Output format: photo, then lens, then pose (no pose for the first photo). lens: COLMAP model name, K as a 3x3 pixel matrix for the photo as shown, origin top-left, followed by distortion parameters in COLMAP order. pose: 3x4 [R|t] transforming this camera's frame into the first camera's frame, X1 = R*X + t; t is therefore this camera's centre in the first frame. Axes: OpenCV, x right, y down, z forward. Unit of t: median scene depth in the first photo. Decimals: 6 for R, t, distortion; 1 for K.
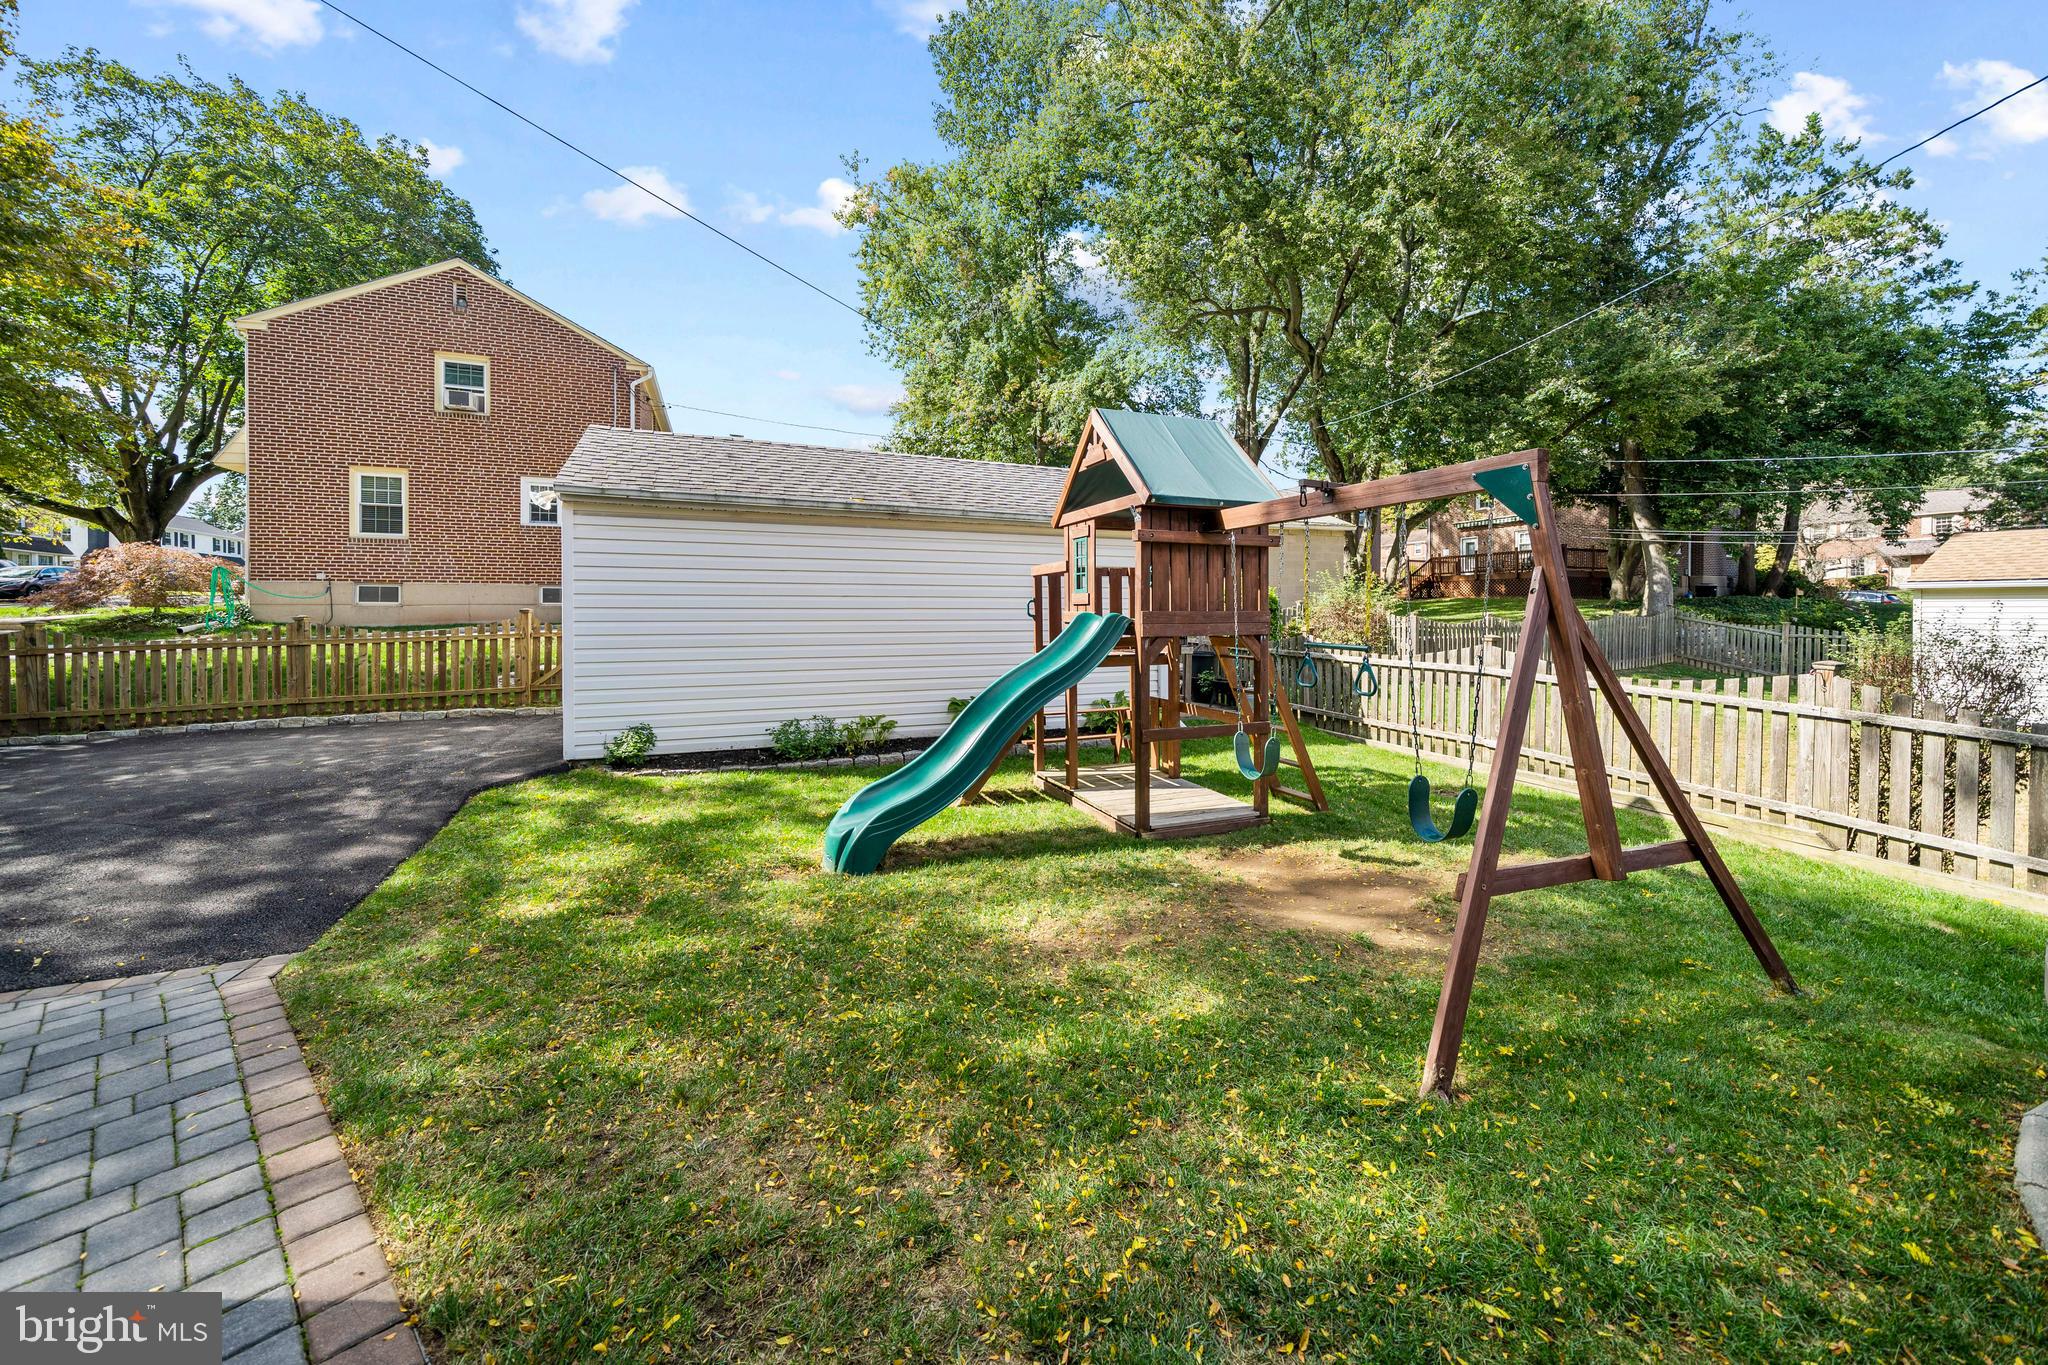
lens RADIAL K [[730.7, 0, 1029.5], [0, 730.7, 617.7], [0, 0, 1]] dist [0.001351, 0.000049]
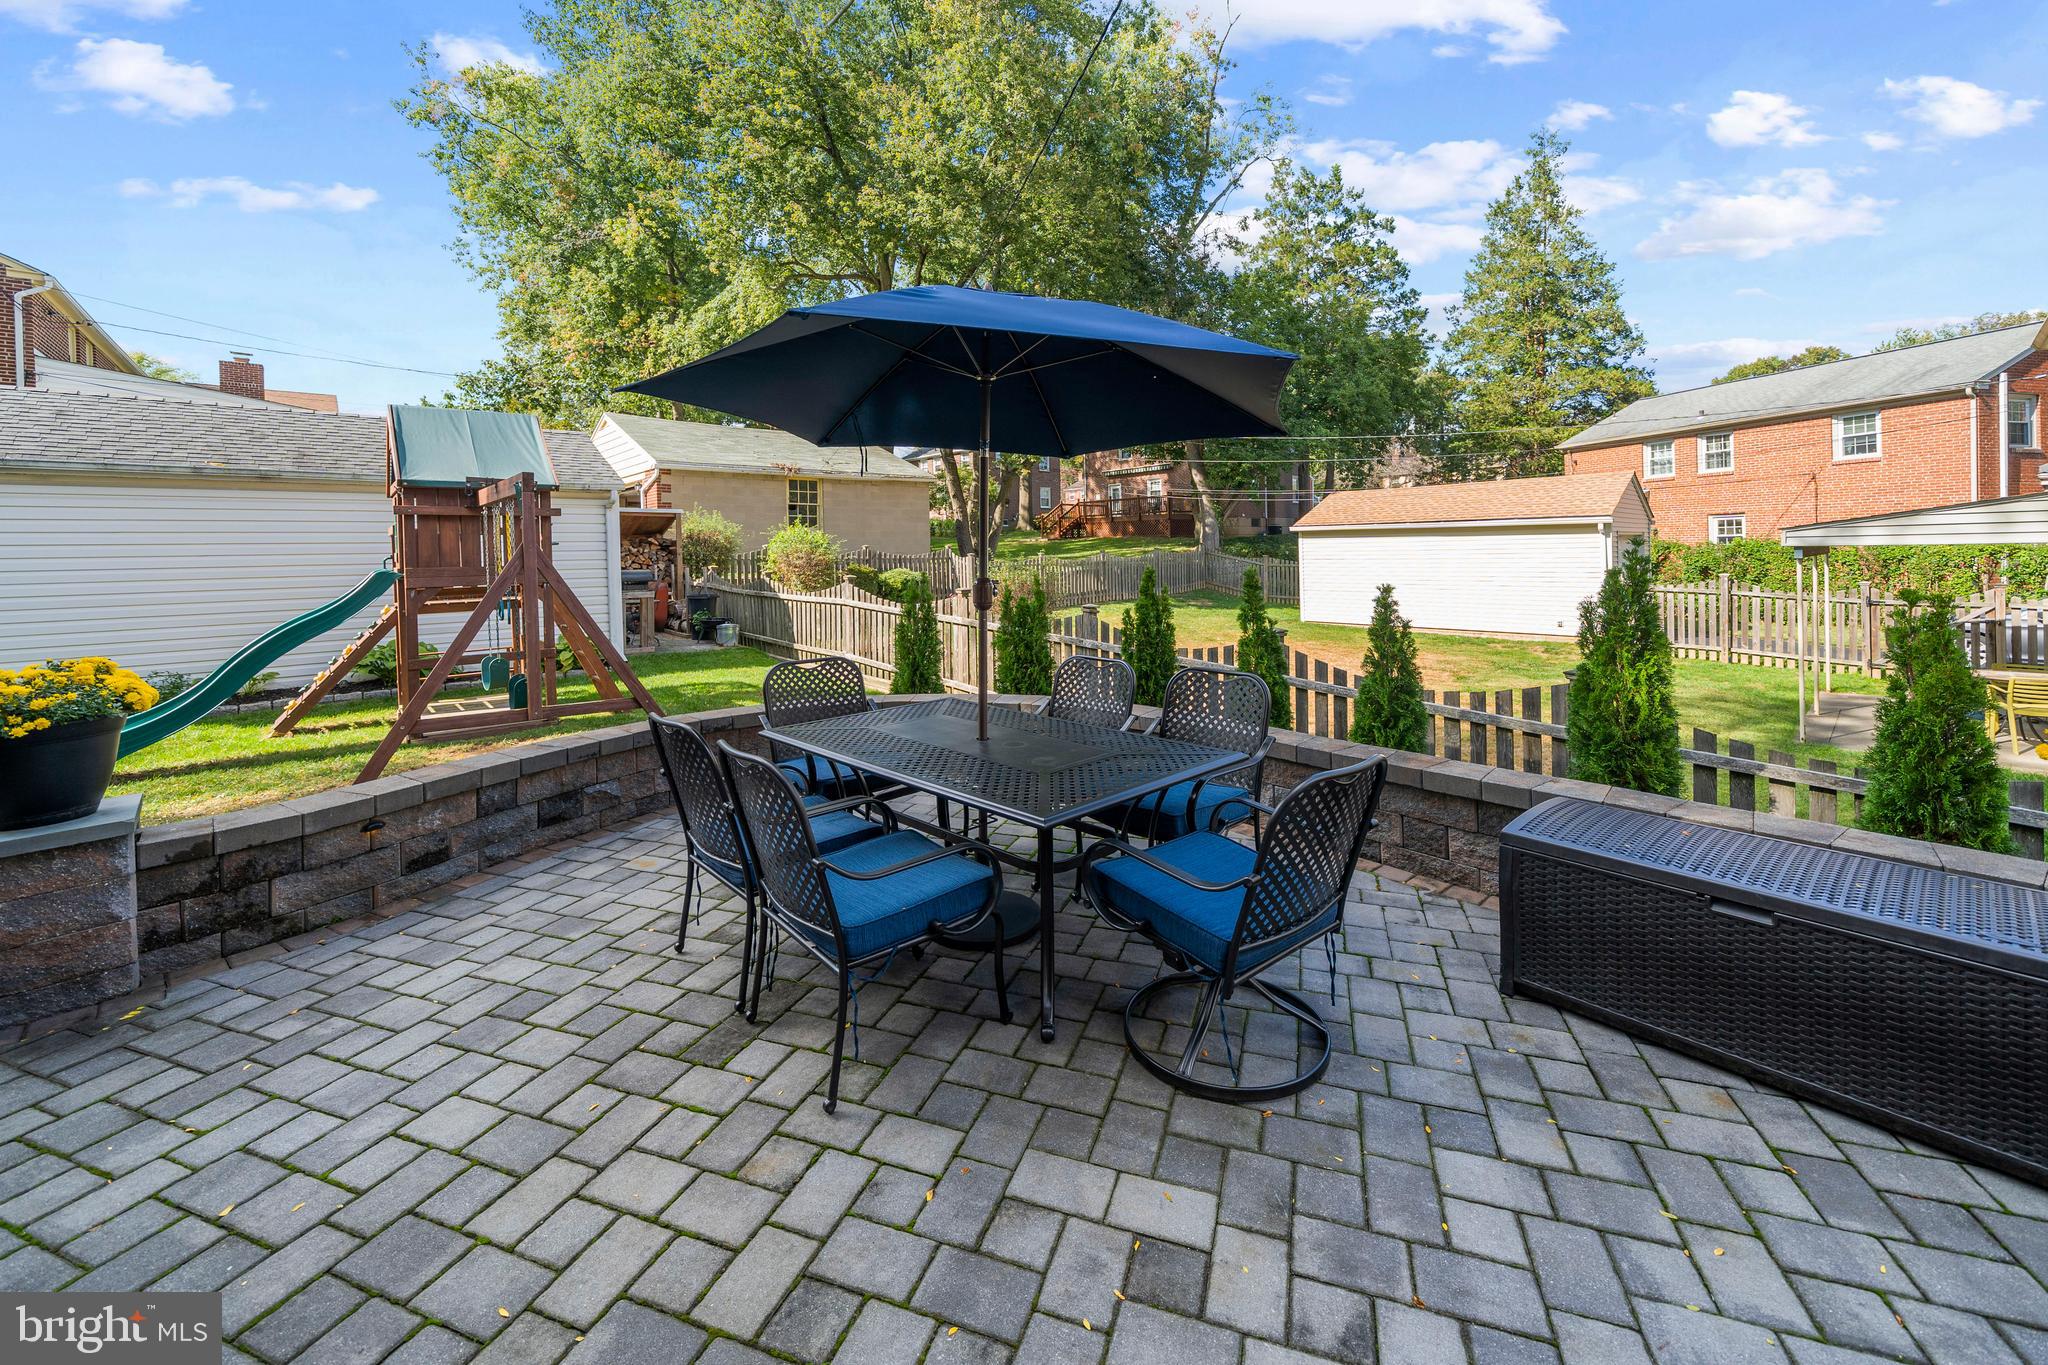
lens RADIAL K [[763.6, 0, 1059.6], [0, 763.6, 558.8], [0, 0, 1]] dist [-0.004334, -0.000086]
pose [[0.934637, -0.018975, 0.355098, 0.149503], [0.017958, 0.999820, 0.006159, -0.002680], [-0.355151, 0.000620, 0.934809, -0.132649]]
